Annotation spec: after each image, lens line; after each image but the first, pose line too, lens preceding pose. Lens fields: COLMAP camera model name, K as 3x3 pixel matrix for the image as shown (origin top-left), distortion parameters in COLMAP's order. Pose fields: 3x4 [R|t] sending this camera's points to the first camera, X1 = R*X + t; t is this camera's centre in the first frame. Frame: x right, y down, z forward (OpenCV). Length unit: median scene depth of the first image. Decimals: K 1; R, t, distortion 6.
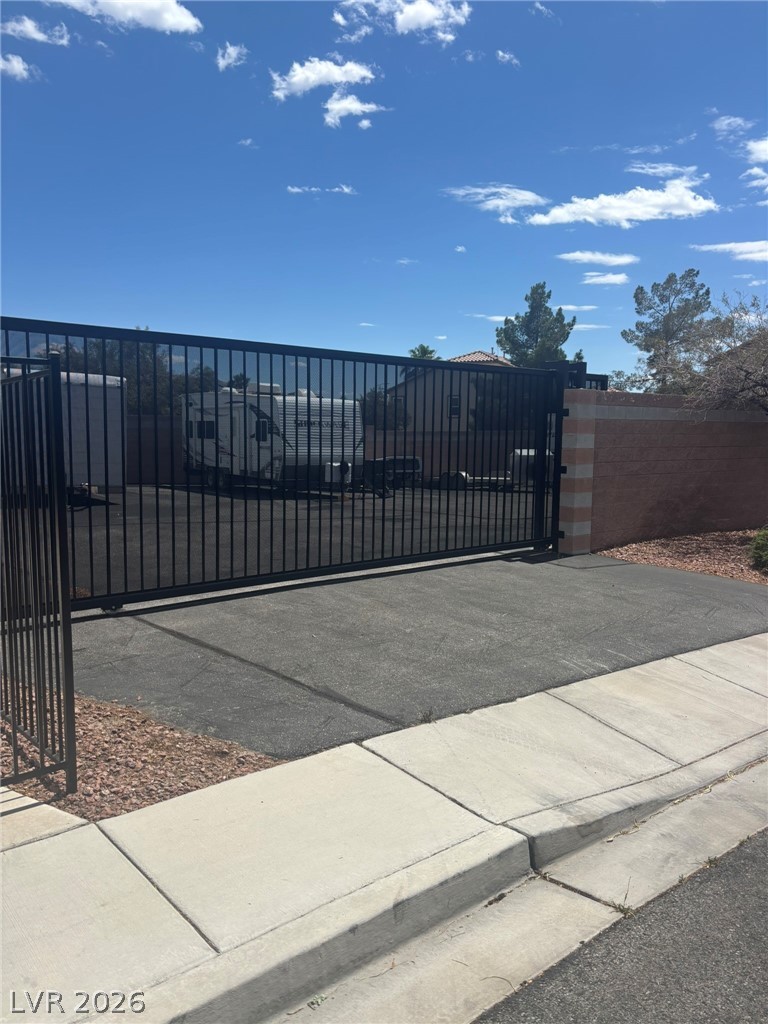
lens RADIAL K [[767.0, 0, 385.1], [0, 767.0, 517.8], [0, 0, 1]] dist [0.029193, -0.038195]
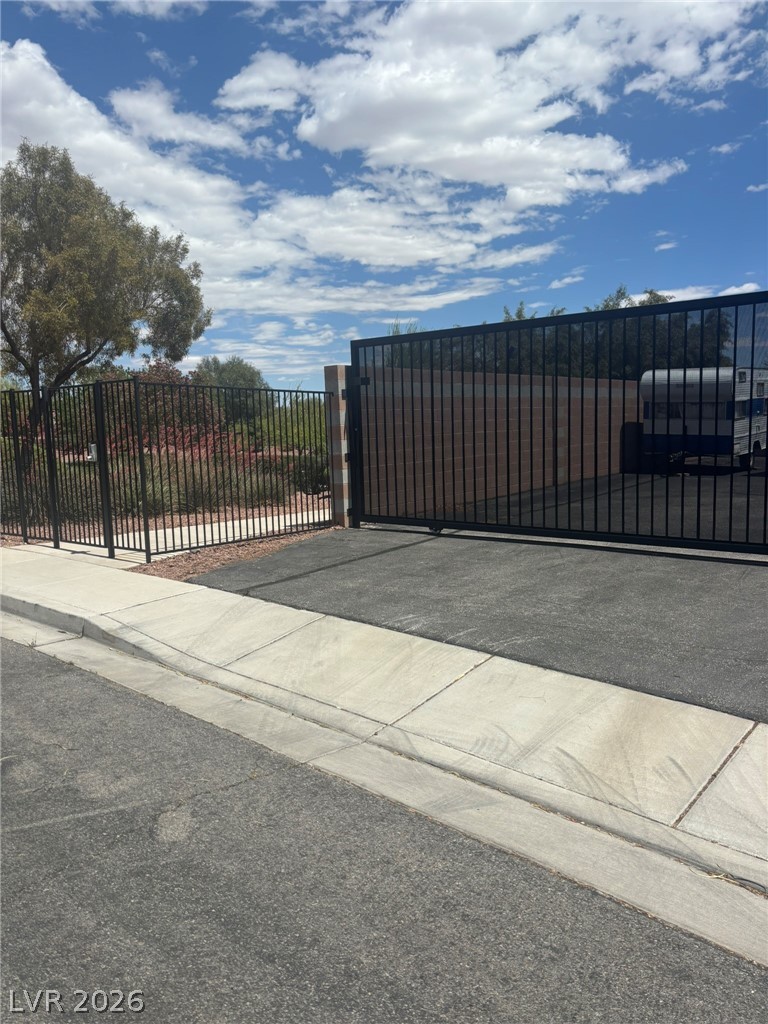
lens RADIAL K [[767.0, 0, 385.8], [0, 767.0, 508.0], [0, 0, 1]] dist [0.029193, -0.038195]
pose [[0.188477, 0.096735, -0.977302, 1.285937], [-0.082053, 0.993209, 0.082485, -0.038861], [0.978644, 0.064644, 0.195135, 0.808396]]
